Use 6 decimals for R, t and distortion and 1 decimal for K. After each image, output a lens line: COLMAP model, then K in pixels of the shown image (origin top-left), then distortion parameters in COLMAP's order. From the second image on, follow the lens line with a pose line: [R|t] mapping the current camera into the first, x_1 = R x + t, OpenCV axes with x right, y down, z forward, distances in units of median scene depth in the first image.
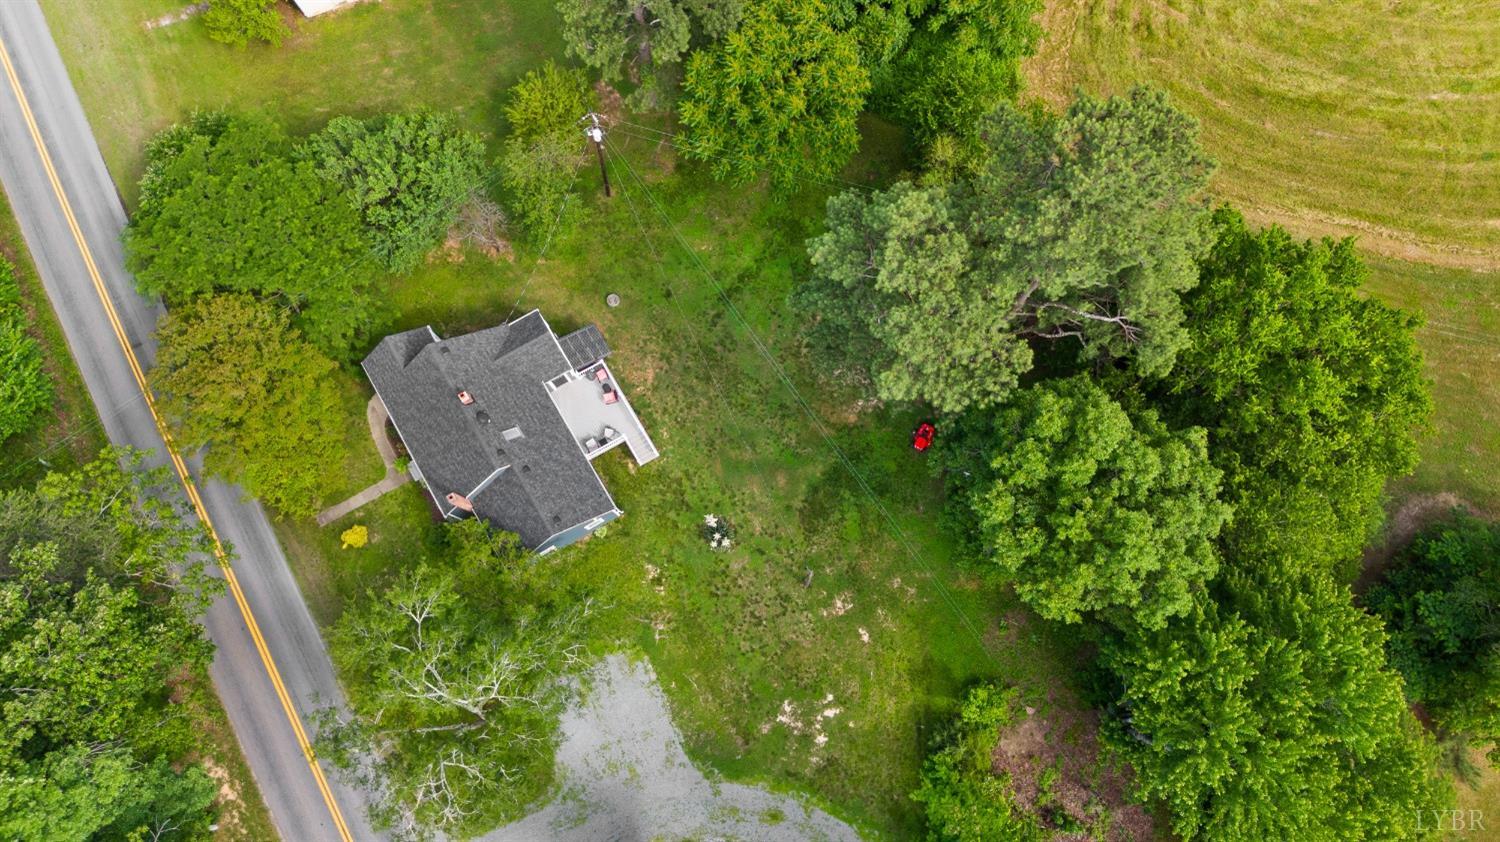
lens RADIAL K [[1138.8, 0, 753.3], [0, 1138.8, 411.5], [0, 0, 1]] dist [0.071673, -0.067506]
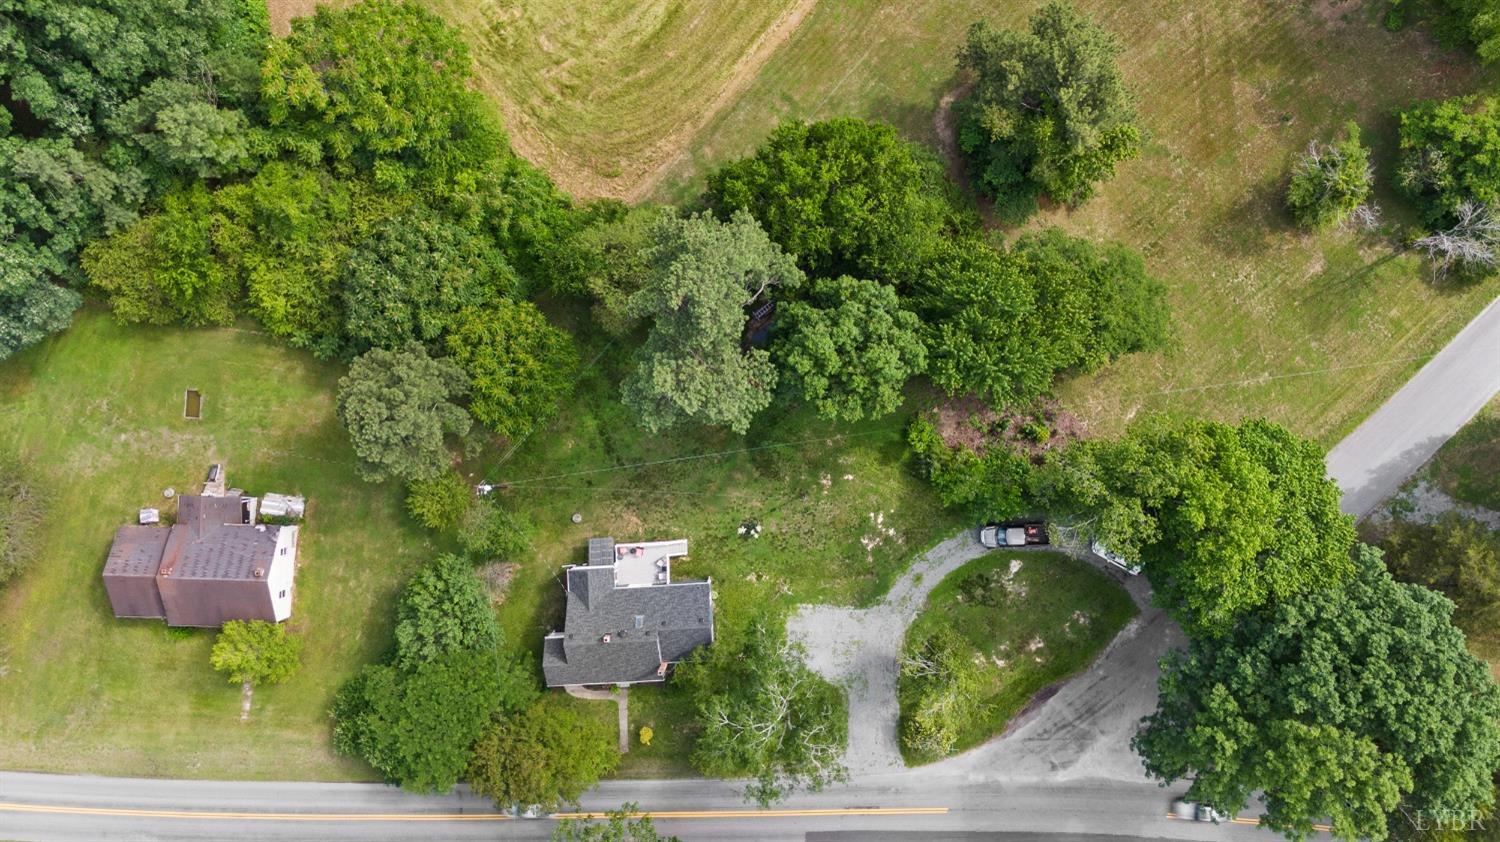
lens RADIAL K [[1138.8, 0, 752.8], [0, 1138.8, 418.1], [0, 0, 1]] dist [0.071673, -0.067506]
pose [[0.463836, -0.885911, 0.004153, 0.104339], [0.871096, 0.456924, 0.180036, -0.252167], [-0.161393, -0.079890, 0.983651, -0.552365]]
